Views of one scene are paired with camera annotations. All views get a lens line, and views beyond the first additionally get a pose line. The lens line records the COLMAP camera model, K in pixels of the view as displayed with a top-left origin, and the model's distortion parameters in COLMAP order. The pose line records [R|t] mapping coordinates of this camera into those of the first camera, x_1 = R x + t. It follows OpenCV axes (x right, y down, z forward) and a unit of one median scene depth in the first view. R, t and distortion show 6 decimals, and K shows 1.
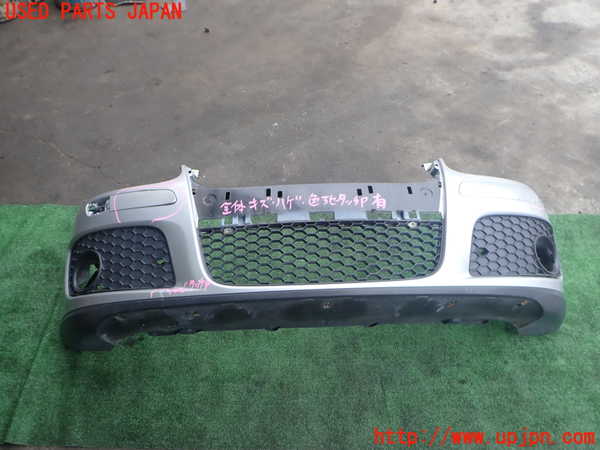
lens RADIAL K [[433.3, 0, 300.0], [0, 433.3, 225.0], [0, 0, 1]] dist [0.011220, 0.000011]
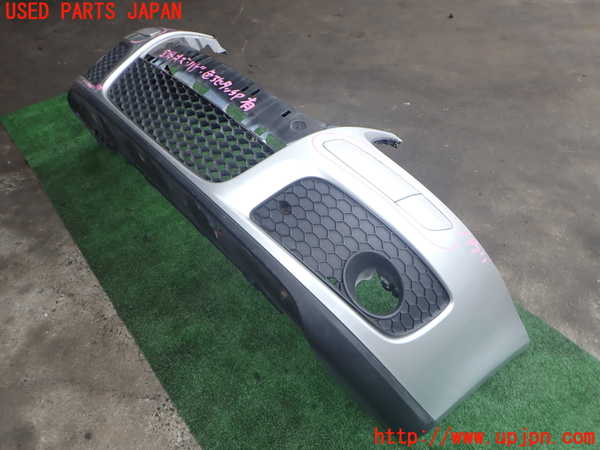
lens RADIAL K [[433.3, 0, 300.0], [0, 433.3, 225.0], [0, 0, 1]] dist [0.011220, 0.000011]
pose [[0.635901, 0.540638, -0.550764, 0.868393], [-0.572951, 0.808819, 0.132431, -0.030388], [0.517065, 0.231348, 0.824088, 0.360008]]
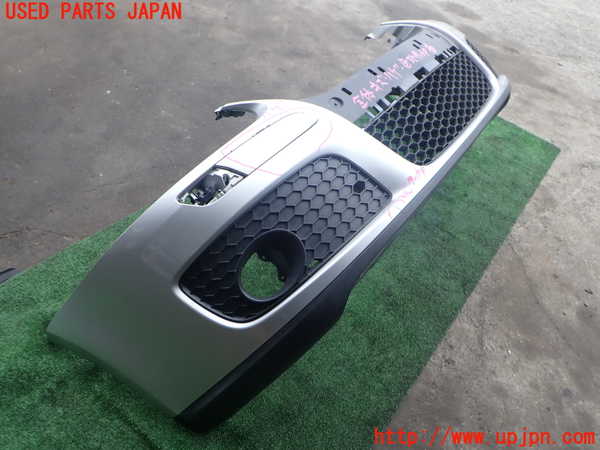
lens RADIAL K [[436.0, 0, 300.0], [0, 436.0, 225.0], [0, 0, 1]] dist [0.029144, 0.001338]
pose [[0.610252, -0.503877, 0.611310, -0.862321], [0.480017, 0.849056, 0.220655, -0.076894], [-0.630219, 0.158784, 0.760007, 0.447818]]
